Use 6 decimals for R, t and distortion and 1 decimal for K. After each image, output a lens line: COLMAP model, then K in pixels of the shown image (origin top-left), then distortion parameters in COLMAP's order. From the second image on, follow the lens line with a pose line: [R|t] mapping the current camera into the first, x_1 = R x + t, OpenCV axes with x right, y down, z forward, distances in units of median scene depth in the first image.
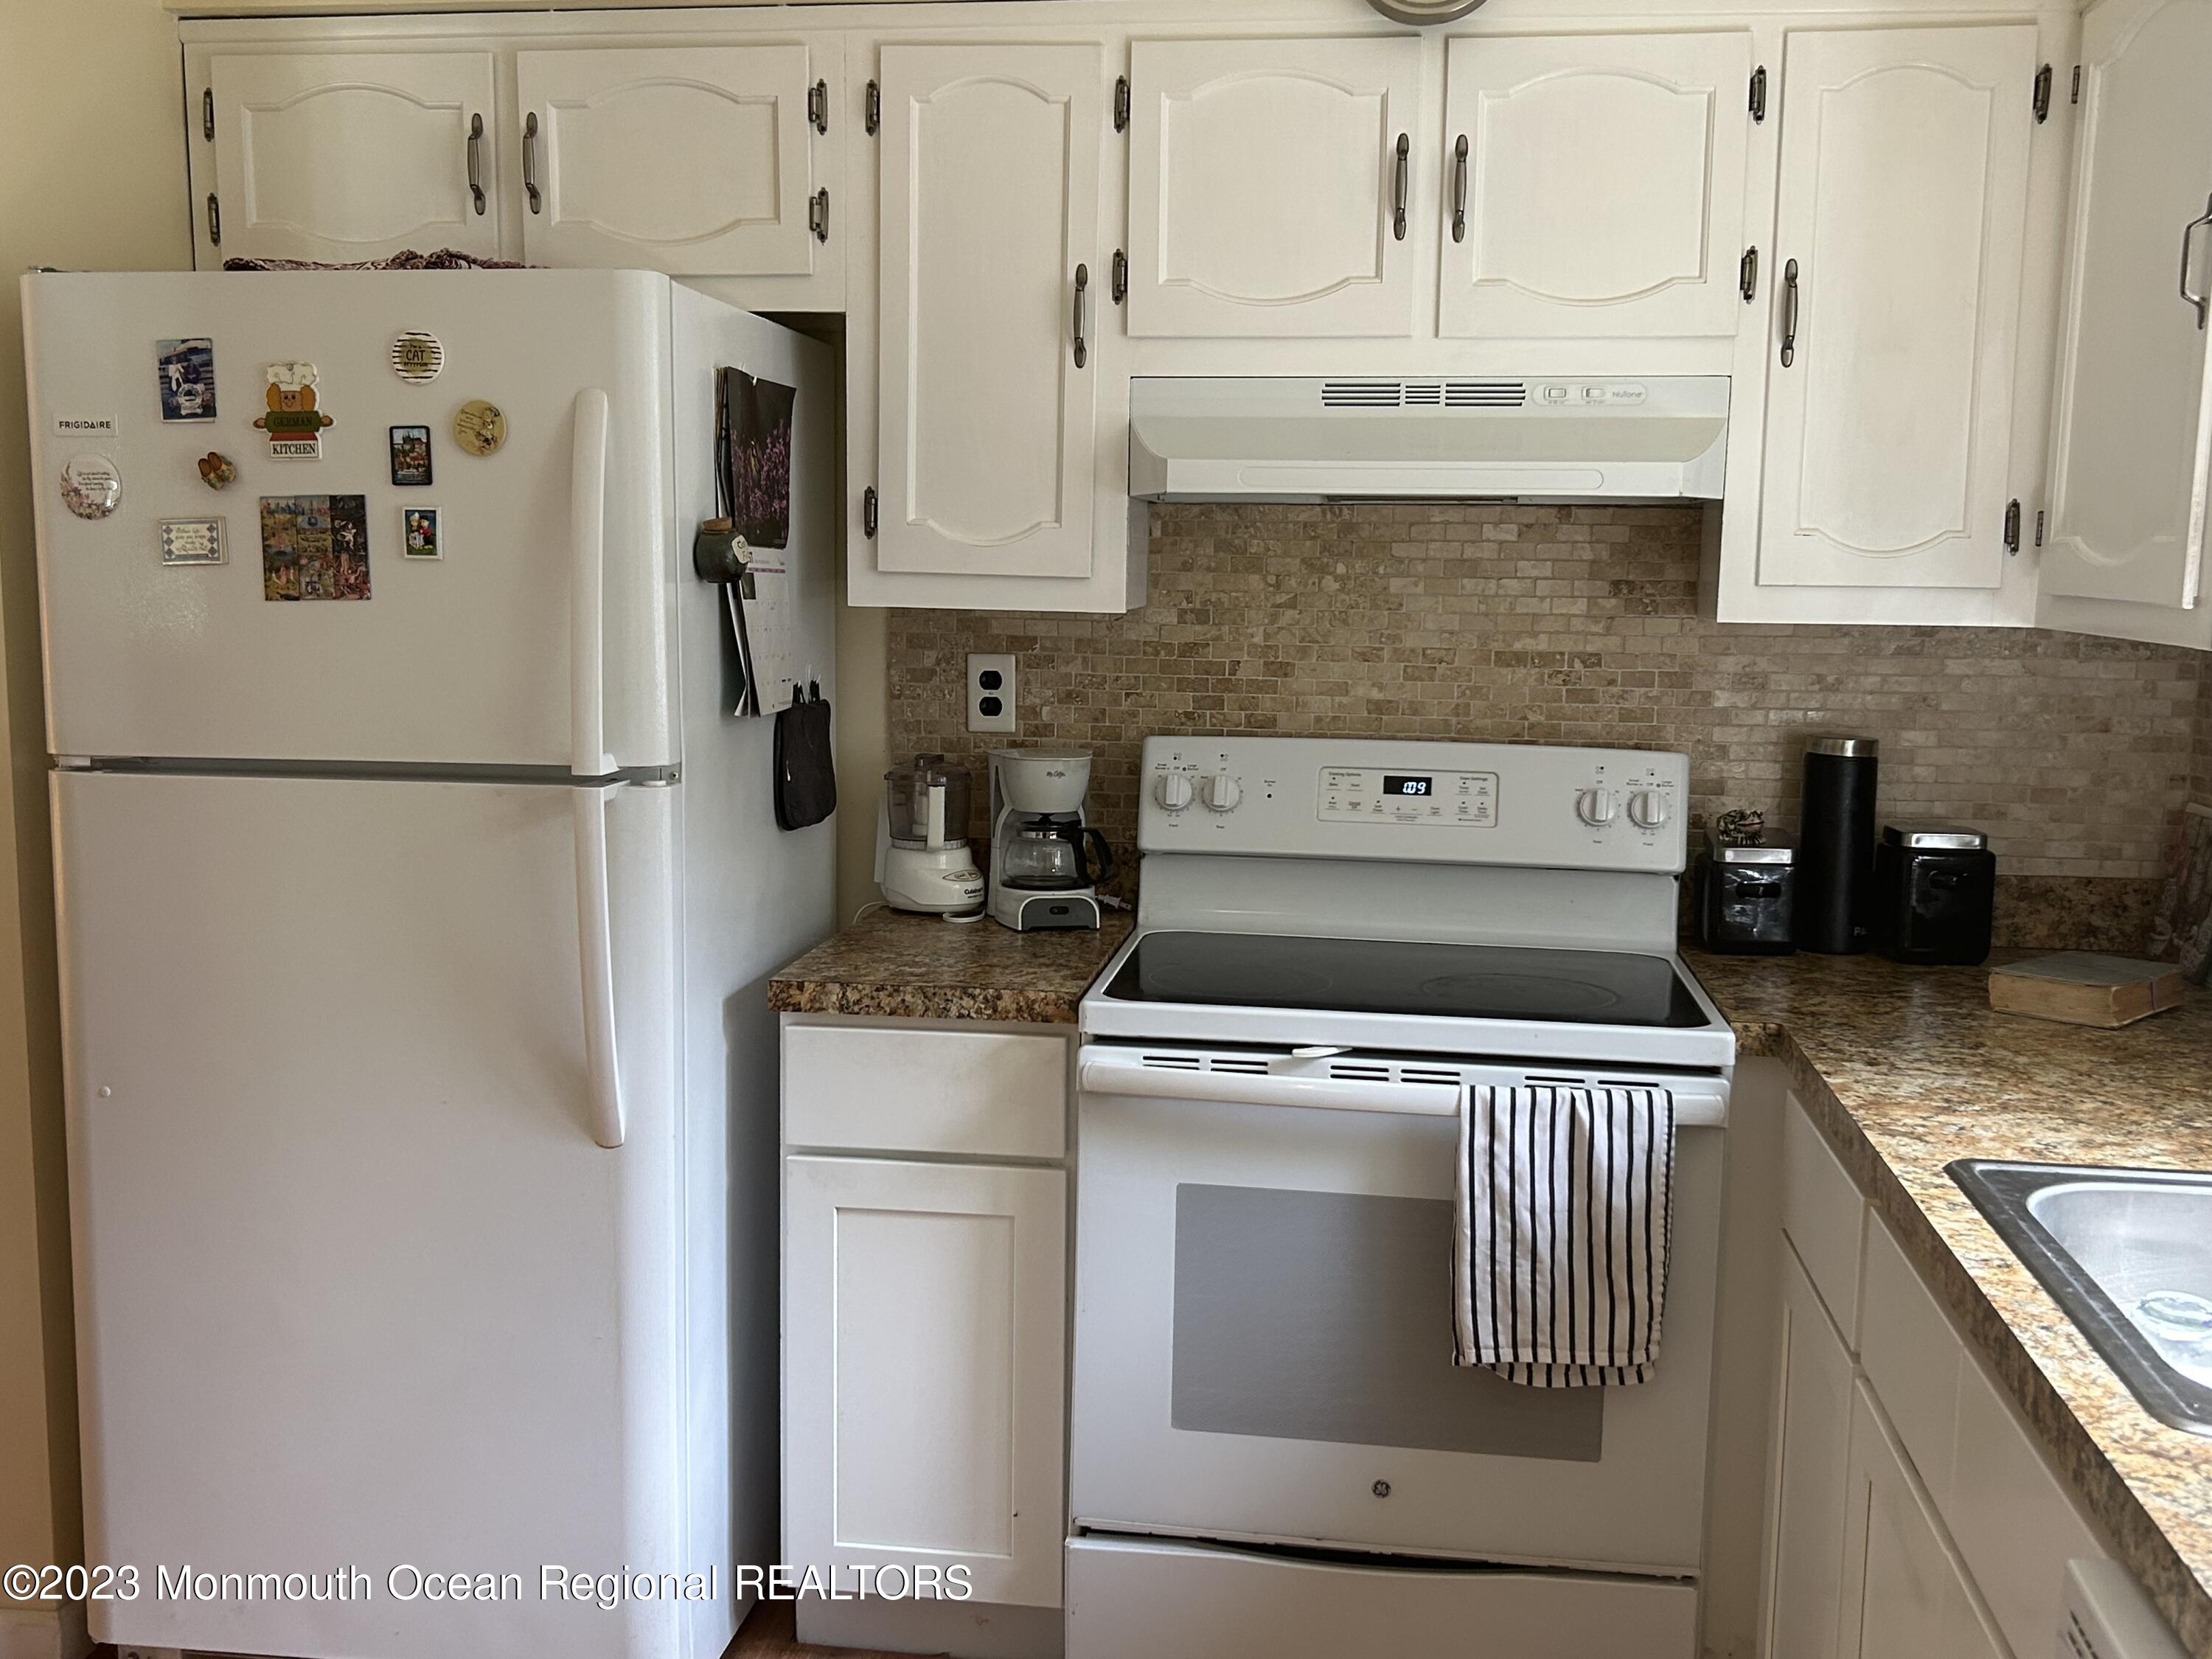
lens RADIAL K [[2114.2, 0, 1104.7], [0, 2114.2, 825.4], [0, 0, 1]] dist [-0.024659, 0.000000]
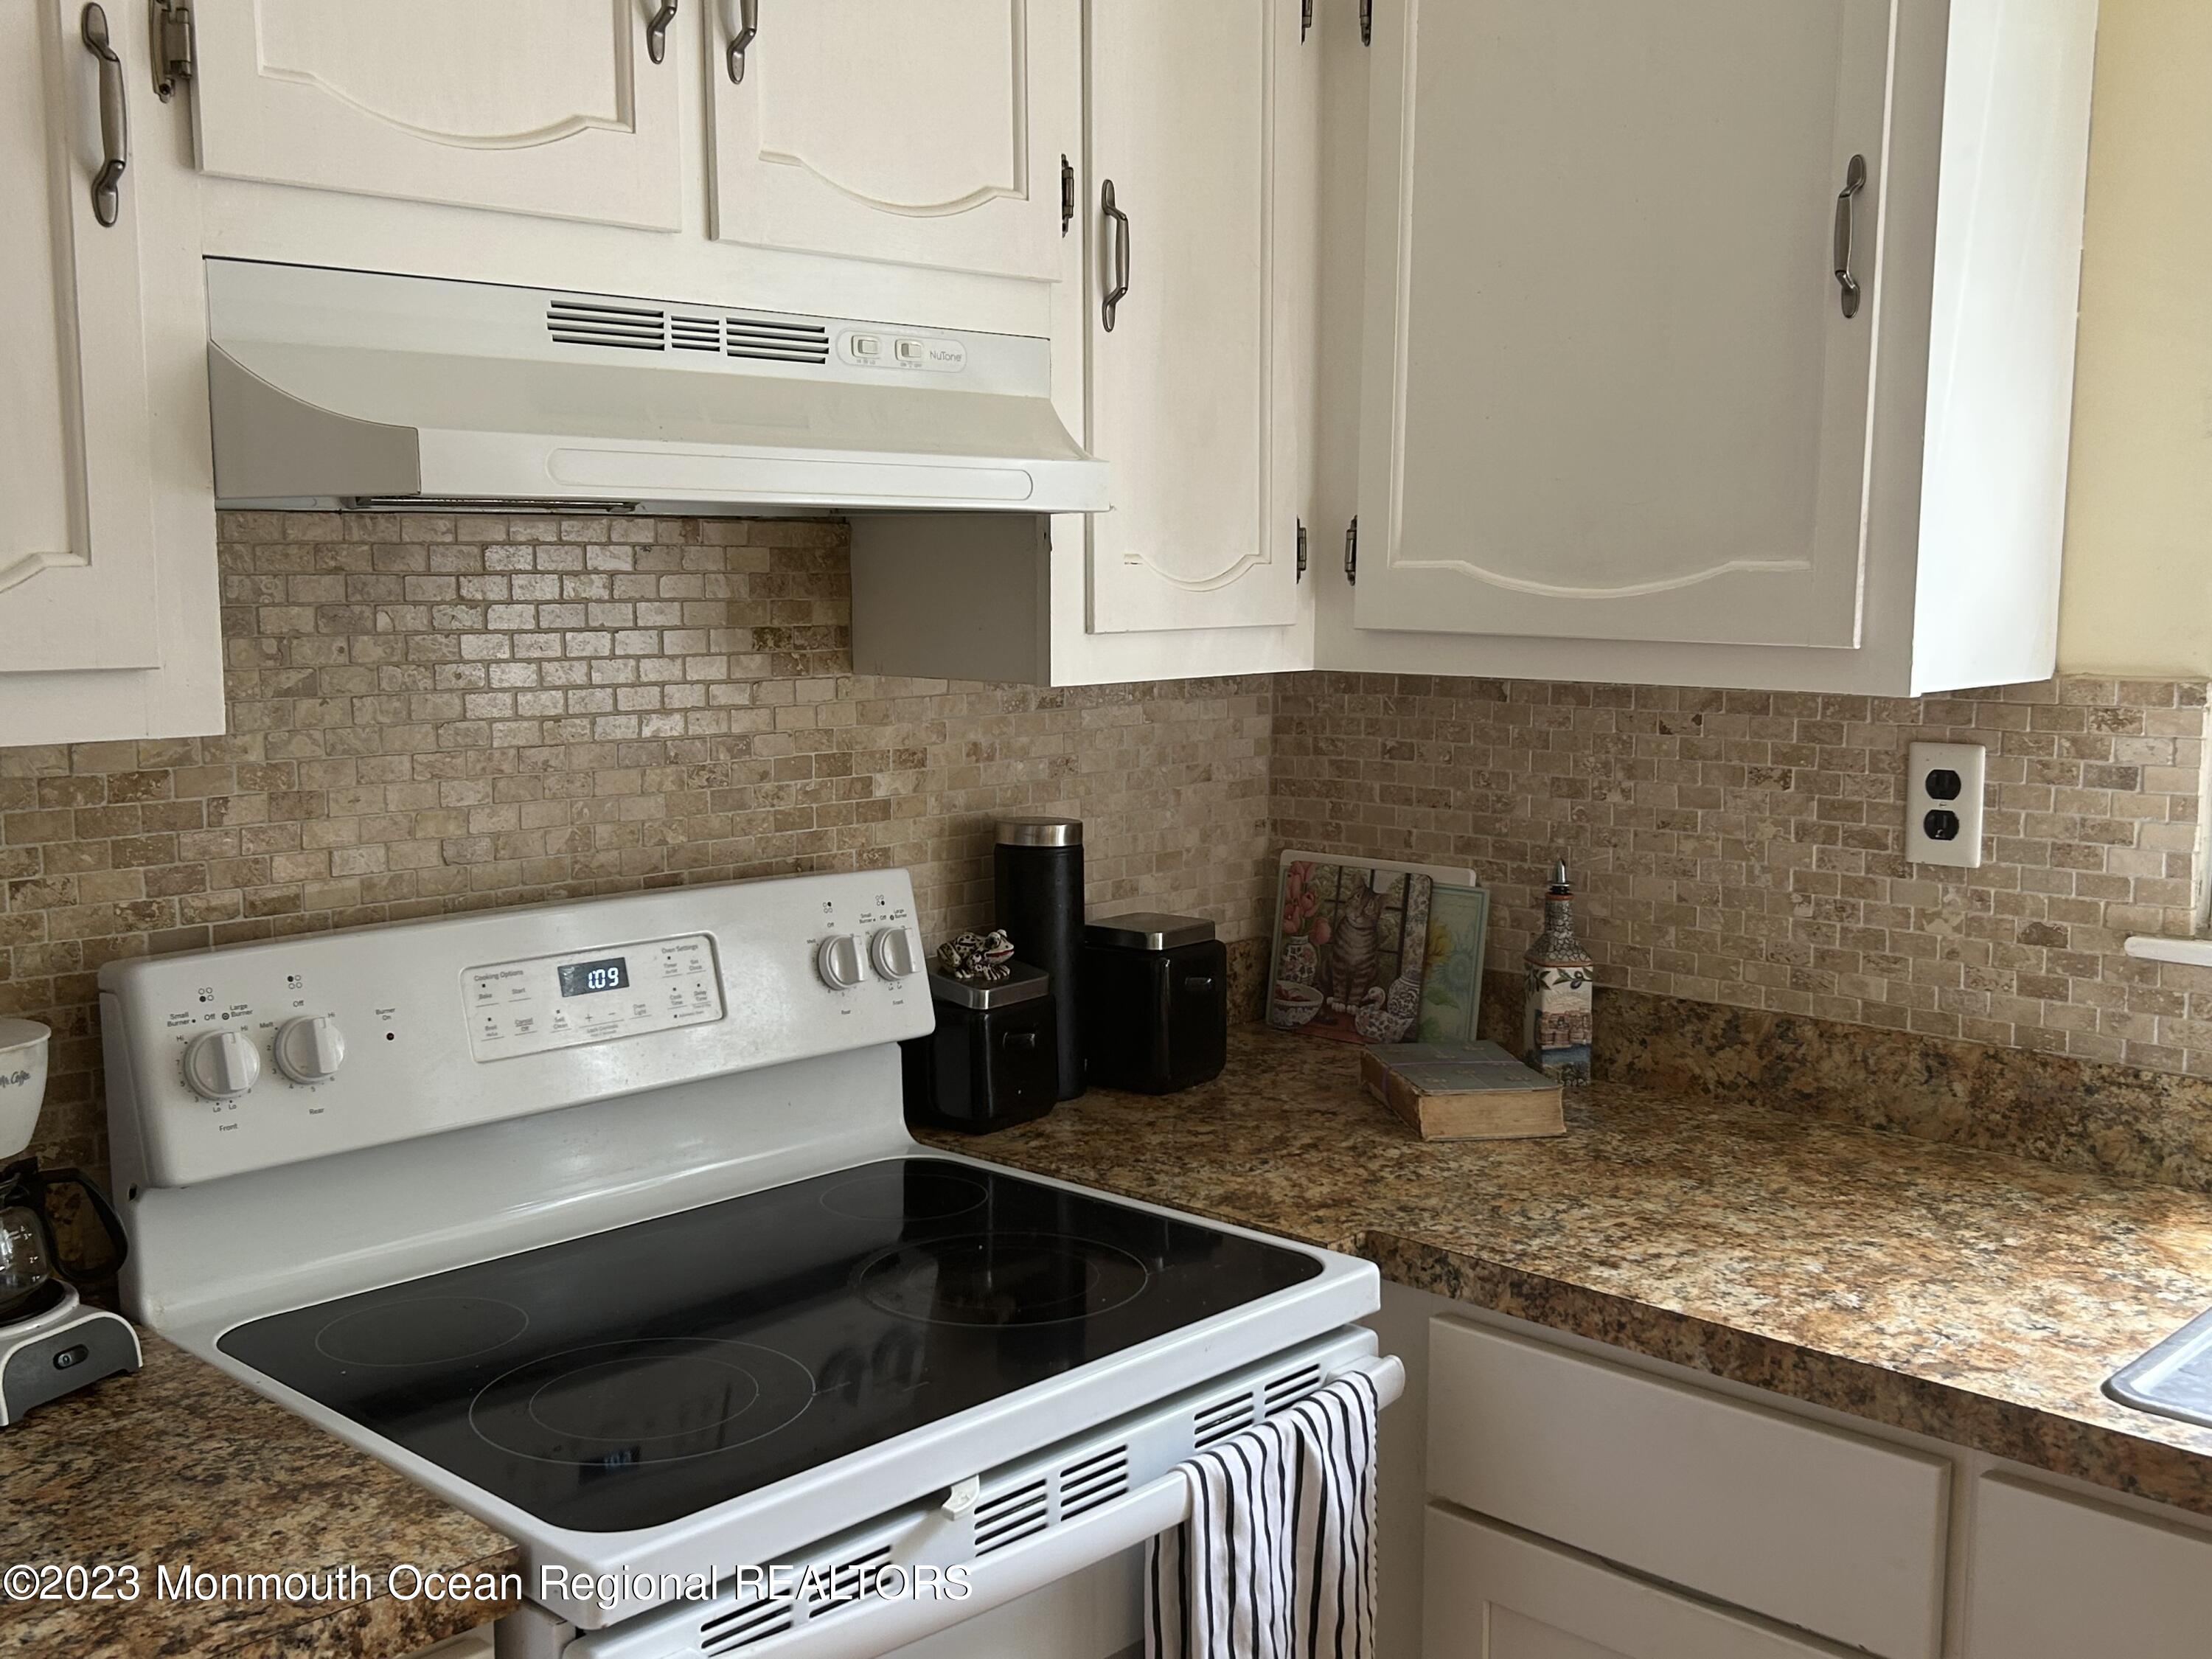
lens RADIAL K [[2114.2, 0, 1106.9], [0, 2114.2, 851.2], [0, 0, 1]] dist [-0.024659, 0.000000]
pose [[0.587045, -0.120597, 0.800521, -0.251905], [0.107451, 0.991700, 0.070601, -0.081515], [-0.802391, 0.044571, 0.595132, 0.512829]]
